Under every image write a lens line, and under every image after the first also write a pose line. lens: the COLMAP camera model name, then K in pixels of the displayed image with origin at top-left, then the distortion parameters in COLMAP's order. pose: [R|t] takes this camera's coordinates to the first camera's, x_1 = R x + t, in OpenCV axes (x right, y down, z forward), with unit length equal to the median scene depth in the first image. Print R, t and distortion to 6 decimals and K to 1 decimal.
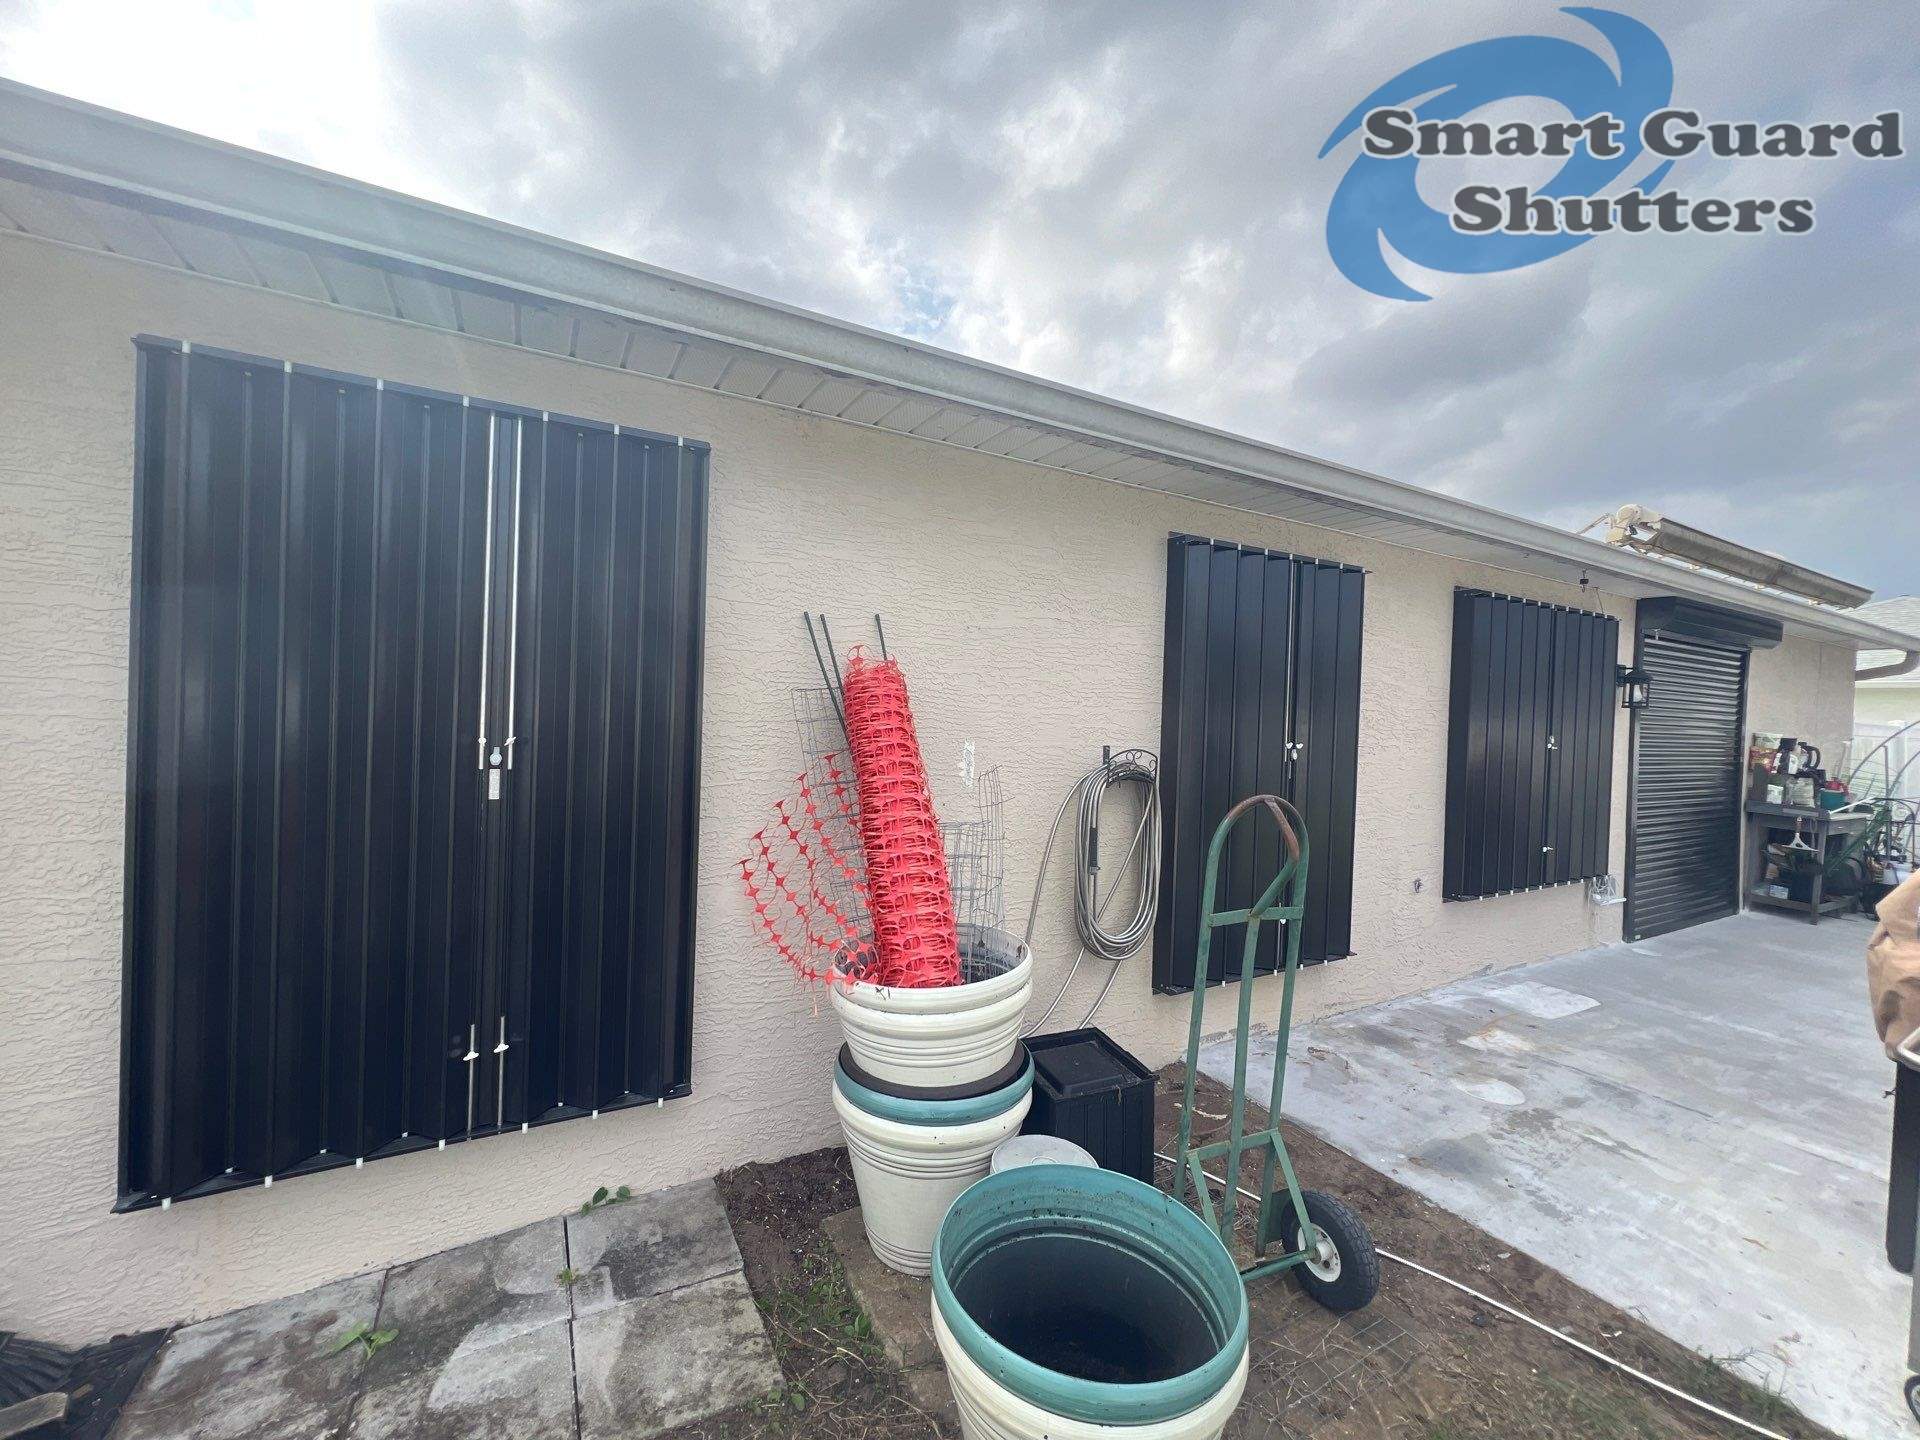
lens RADIAL K [[767.1, 0, 960.0], [0, 767.1, 720.0], [0, 0, 1]] dist [-0.000999, 0.000526]
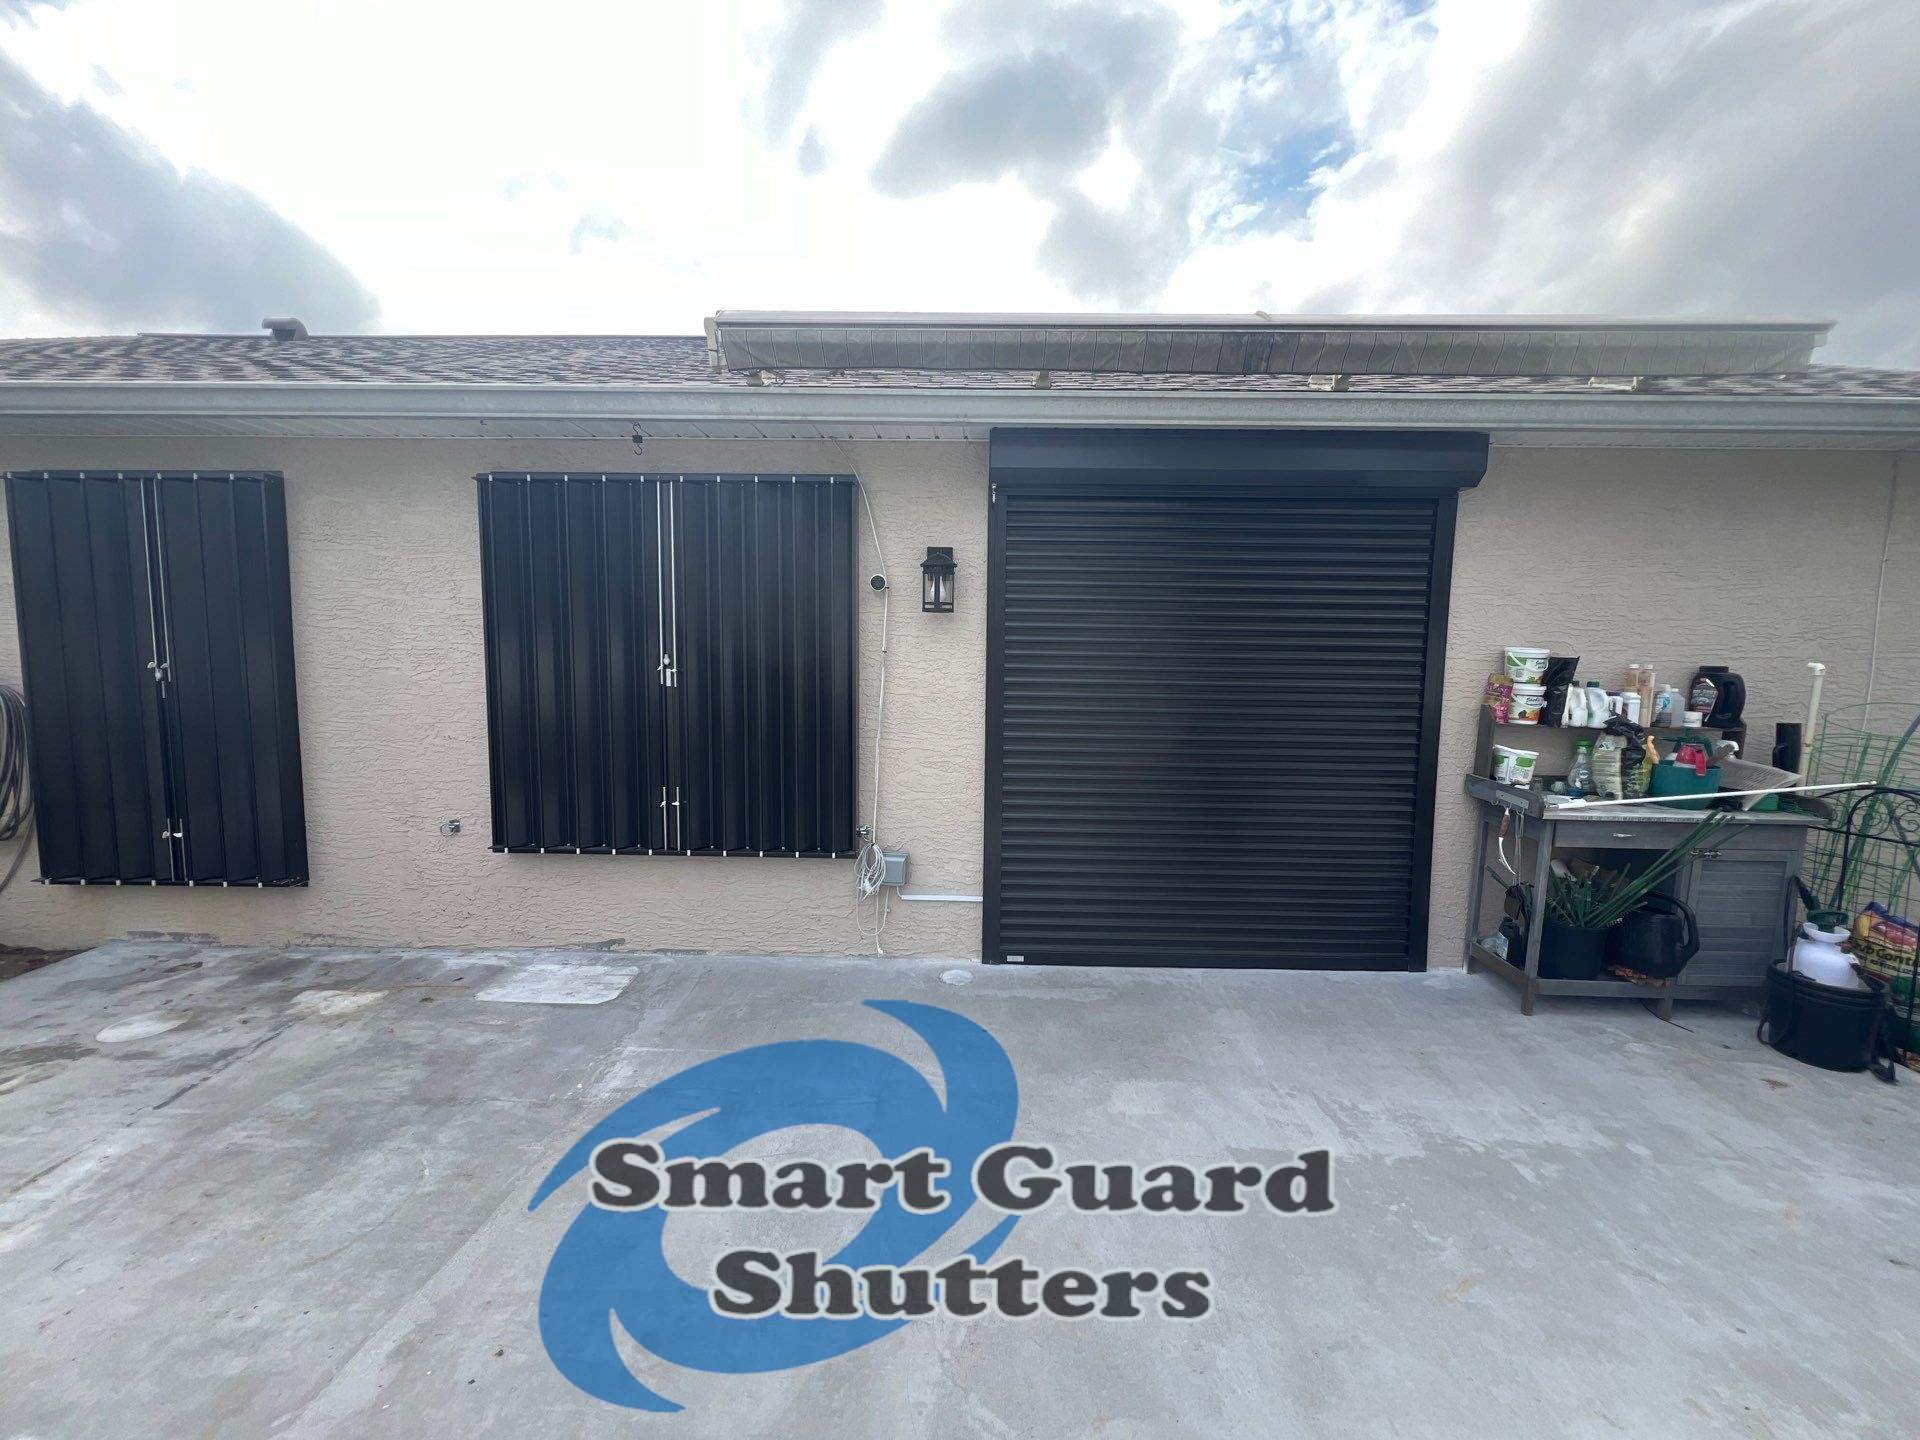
lens RADIAL K [[767.1, 0, 960.0], [0, 767.1, 720.0], [0, 0, 1]] dist [-0.000999, 0.000526]
pose [[0.863181, 0.021282, -0.504445, 1.797320], [0.011042, 0.998077, 0.061001, 0.054107], [0.504773, -0.058225, 0.861286, 0.637624]]
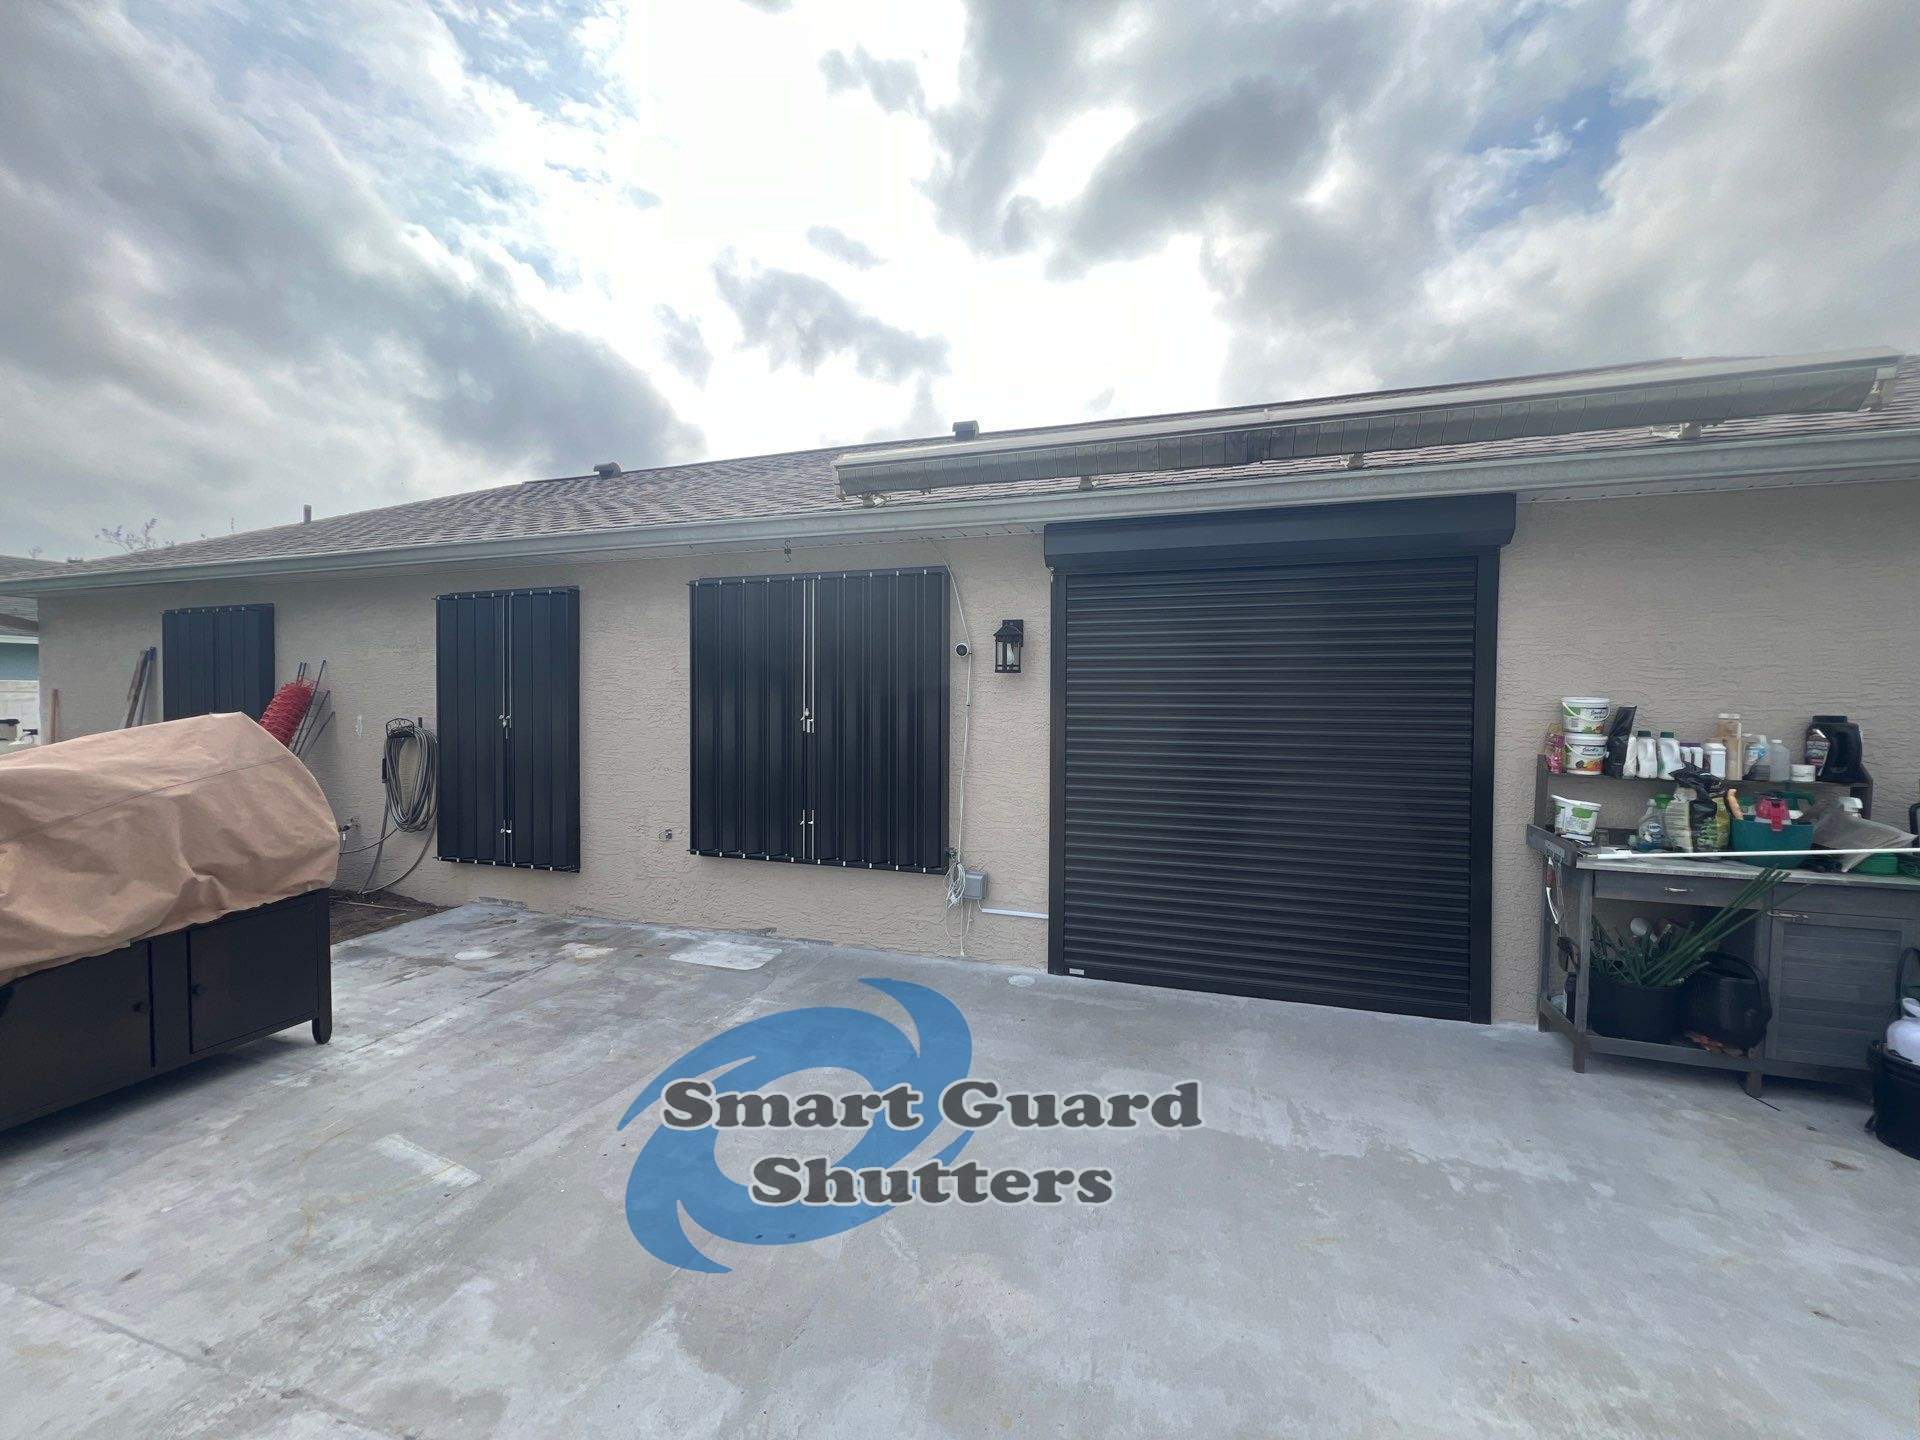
lens RADIAL K [[767.1, 0, 960.0], [0, 767.1, 720.0], [0, 0, 1]] dist [-0.000999, 0.000526]
pose [[0.678324, -0.014733, -0.734615, 2.096144], [0.007890, 0.999887, -0.012767, 0.064227], [0.734721, 0.002864, 0.678364, 0.610476]]
